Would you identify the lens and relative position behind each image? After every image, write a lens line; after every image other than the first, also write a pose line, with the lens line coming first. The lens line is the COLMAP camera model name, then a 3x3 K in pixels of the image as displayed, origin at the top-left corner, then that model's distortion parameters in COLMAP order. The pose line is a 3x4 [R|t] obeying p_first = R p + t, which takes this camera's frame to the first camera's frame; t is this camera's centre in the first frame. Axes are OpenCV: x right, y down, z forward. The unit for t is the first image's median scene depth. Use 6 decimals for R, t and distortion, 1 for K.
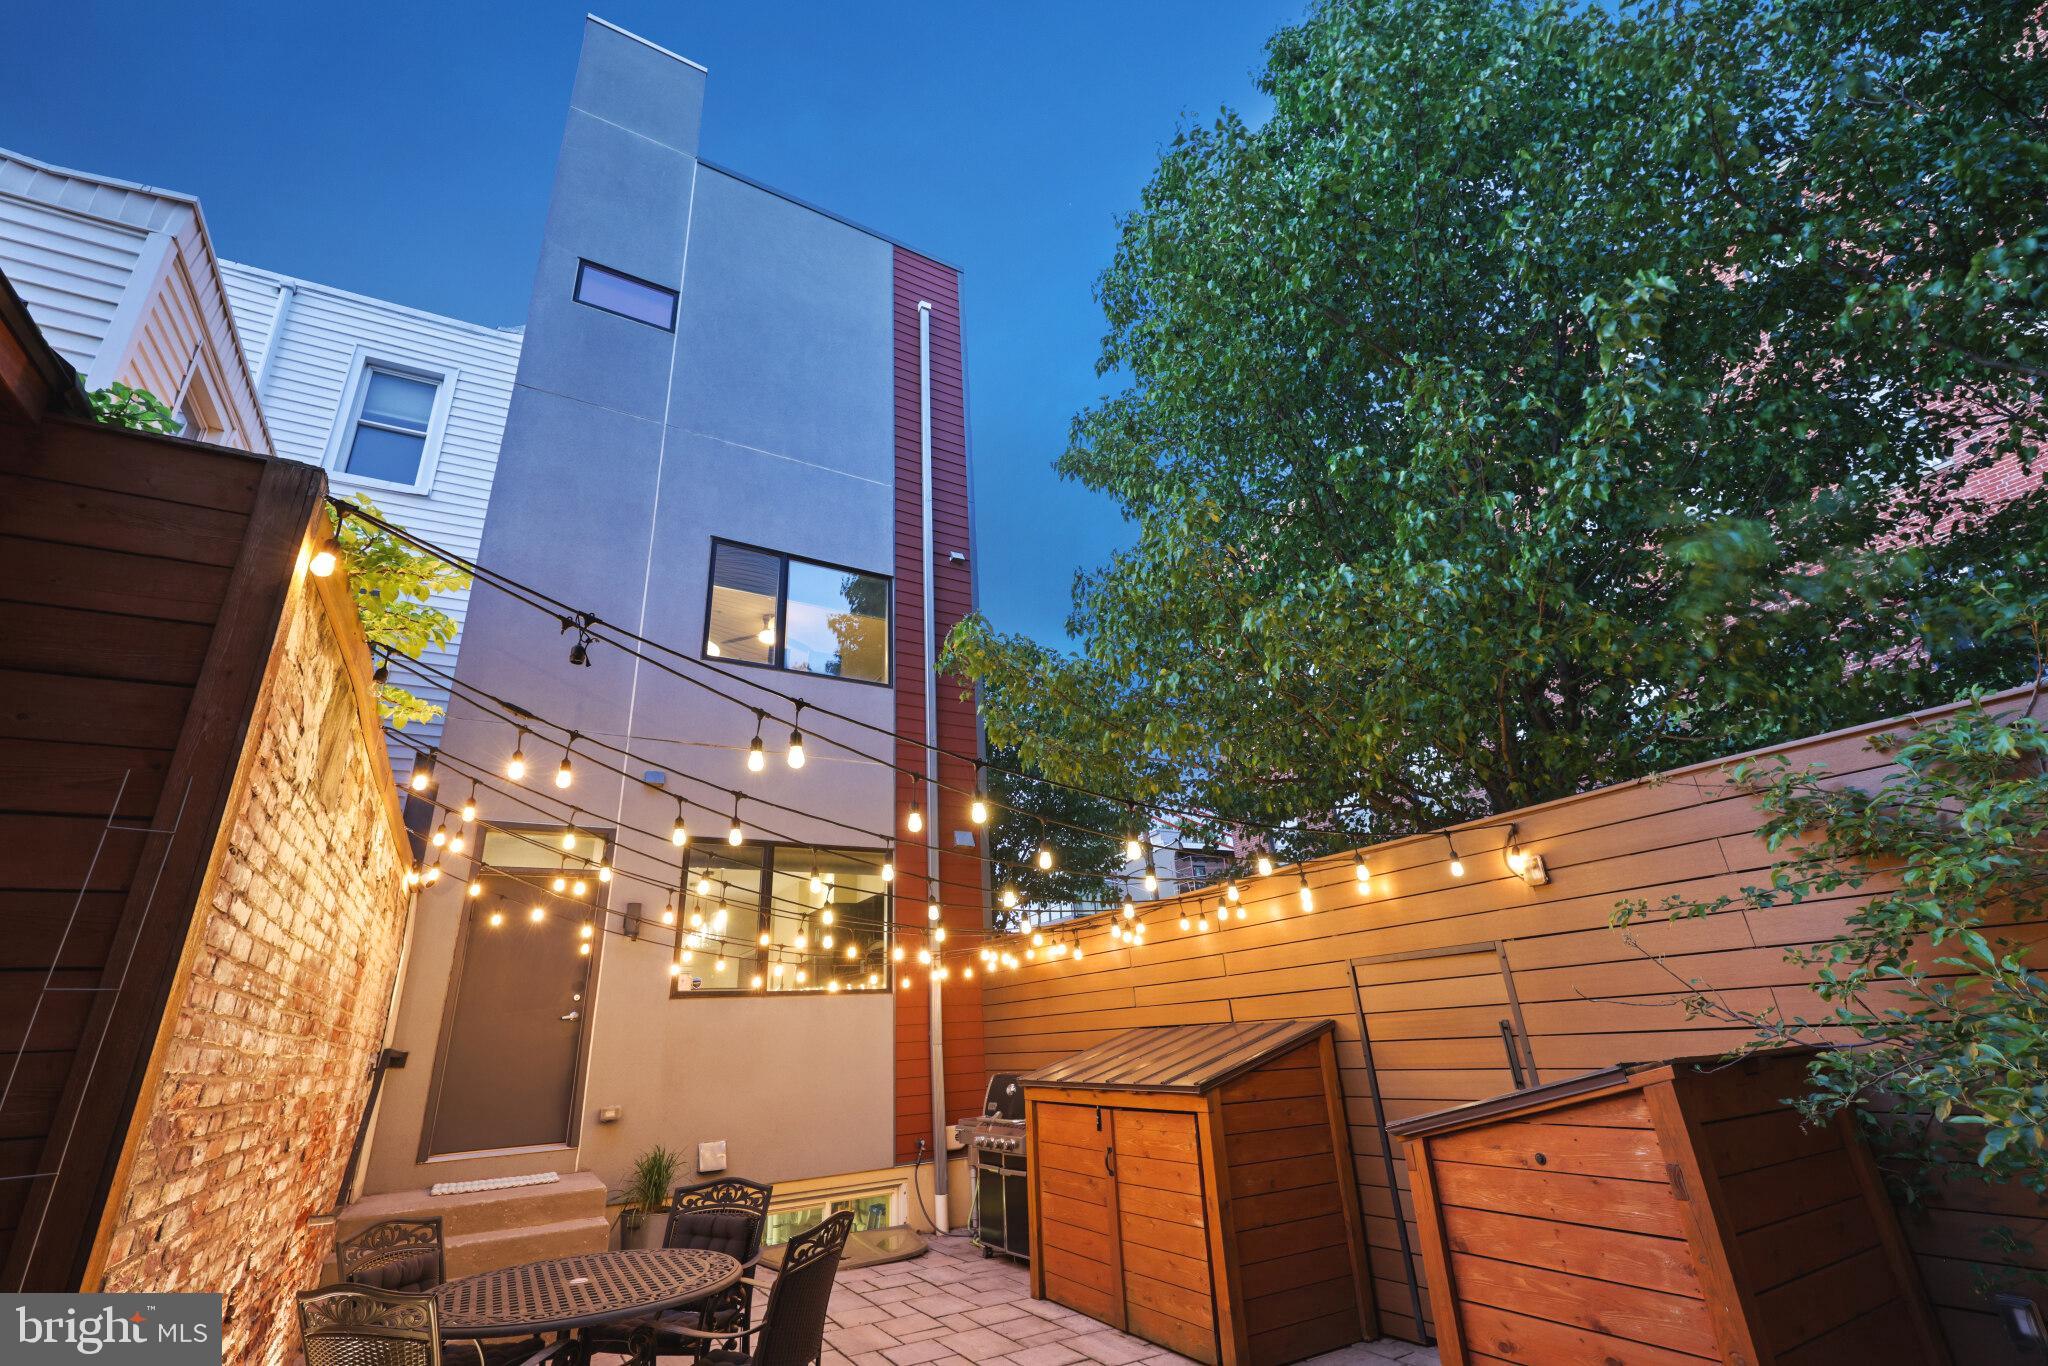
lens RADIAL K [[872.8, 0, 1015.1], [0, 872.8, 687.4], [0, 0, 1]] dist [-0.004897, 0.001175]
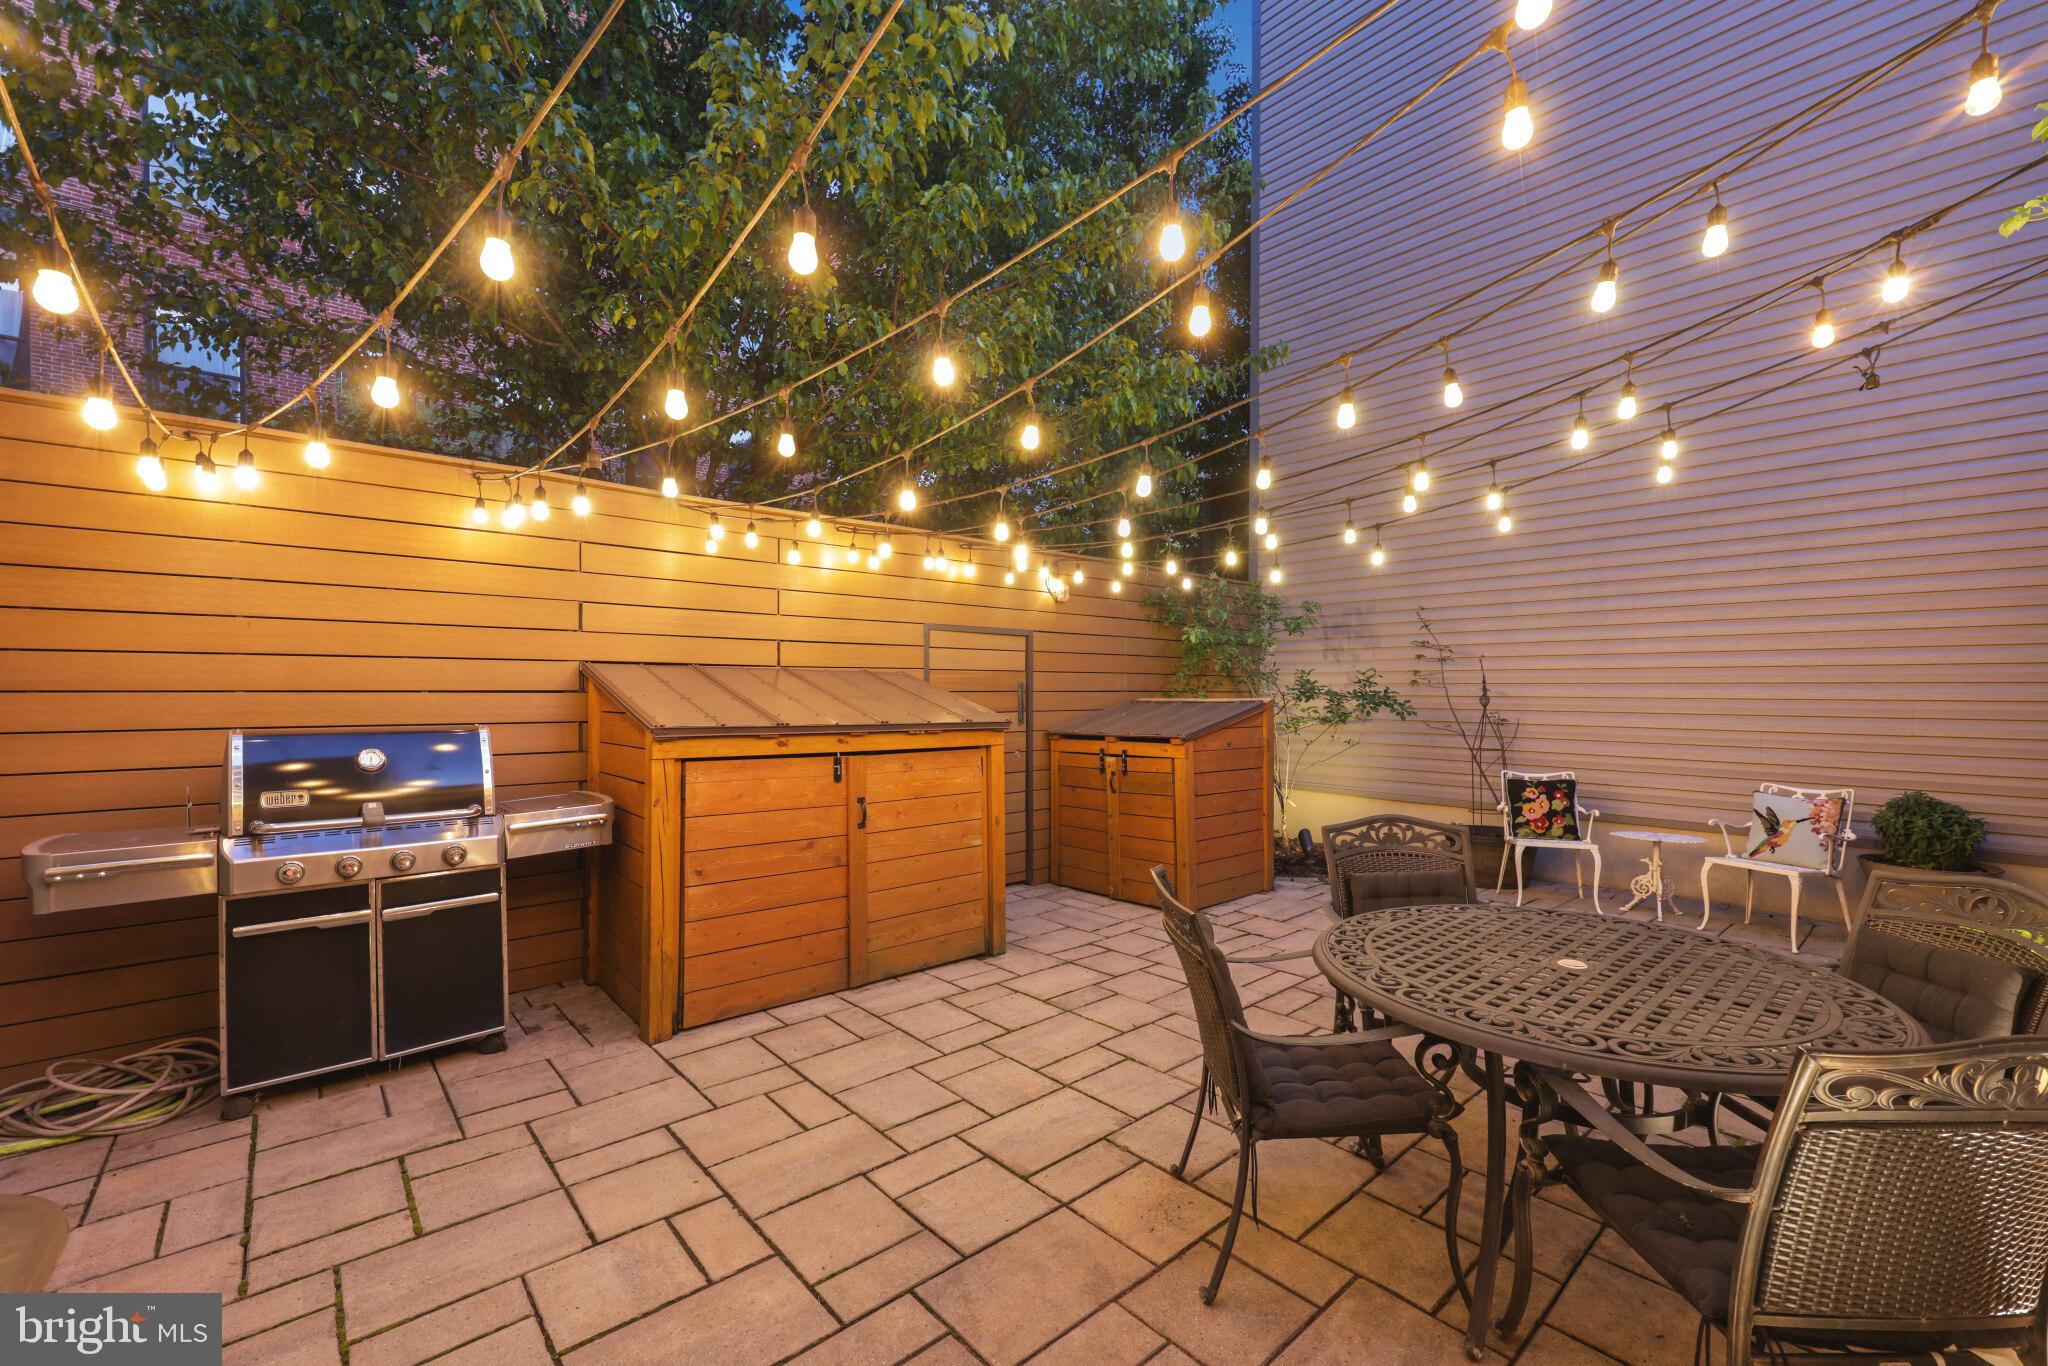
lens RADIAL K [[839.1, 0, 1012.3], [0, 839.1, 693.0], [0, 0, 1]] dist [0.001733, 0.000010]
pose [[-0.187426, 0.048591, 0.981076, -0.681028], [-0.359237, 0.926196, -0.114502, 0.469452], [-0.914232, -0.373899, -0.156138, 1.014133]]
